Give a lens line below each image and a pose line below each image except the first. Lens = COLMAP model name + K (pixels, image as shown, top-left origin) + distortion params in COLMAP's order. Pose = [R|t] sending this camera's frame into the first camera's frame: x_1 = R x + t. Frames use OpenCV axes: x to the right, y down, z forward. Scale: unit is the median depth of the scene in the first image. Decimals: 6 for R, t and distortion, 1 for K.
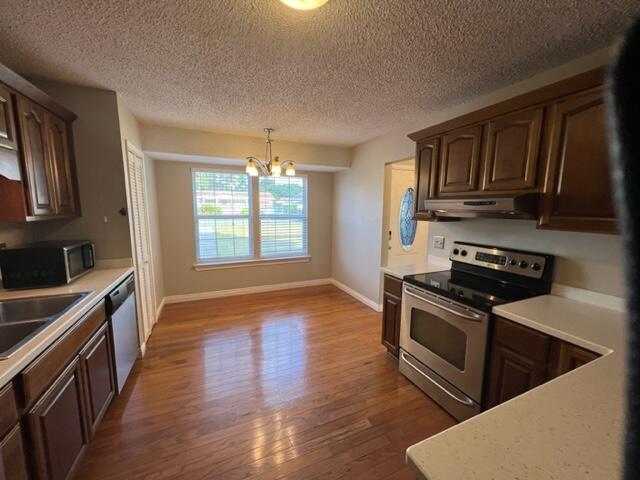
lens RADIAL K [[256.2, 0, 320.4], [0, 256.2, 241.2], [0, 0, 1]] dist [0.000559, -0.000145]
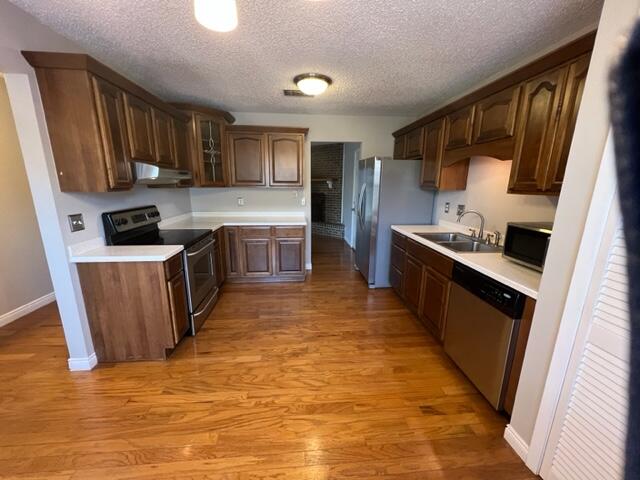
lens RADIAL K [[256.2, 0, 320.4], [0, 256.2, 241.2], [0, 0, 1]] dist [0.000559, -0.000145]
pose [[-0.945980, -0.092400, 0.310779, -0.334134], [0.023153, 0.936832, 0.349013, -0.148624], [-0.323397, 0.337355, -0.884085, 1.168359]]
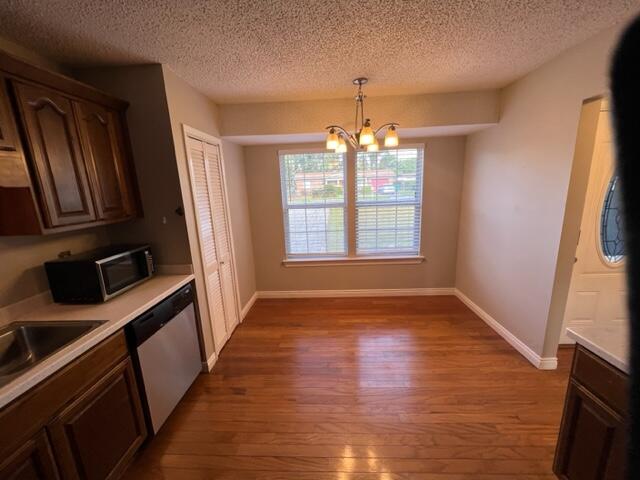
lens RADIAL K [[256.2, 0, 320.4], [0, 256.2, 241.2], [0, 0, 1]] dist [0.000559, -0.000145]
pose [[0.895375, 0.048608, -0.442652, 0.026265], [-0.011437, 0.996207, 0.086260, -0.067256], [0.445165, -0.072173, 0.892535, 0.310272]]
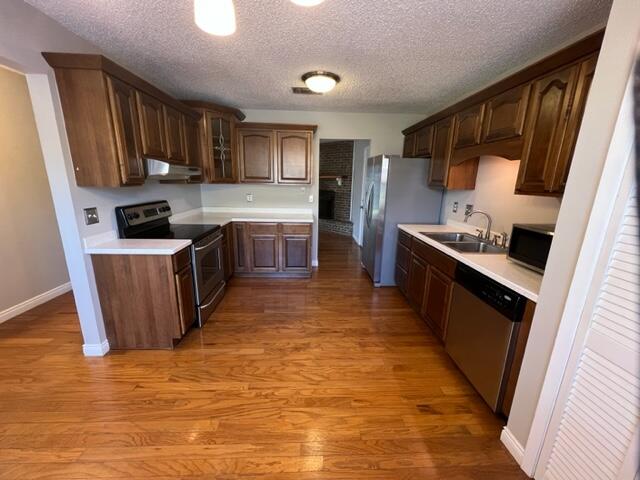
lens RADIAL K [[256.2, 0, 320.4], [0, 256.2, 241.2], [0, 0, 1]] dist [0.000559, -0.000145]
pose [[-0.930288, -0.116801, 0.347738, -0.353363], [0.017311, 0.932920, 0.359667, -0.152148], [-0.366421, 0.340613, -0.865863, 1.168510]]
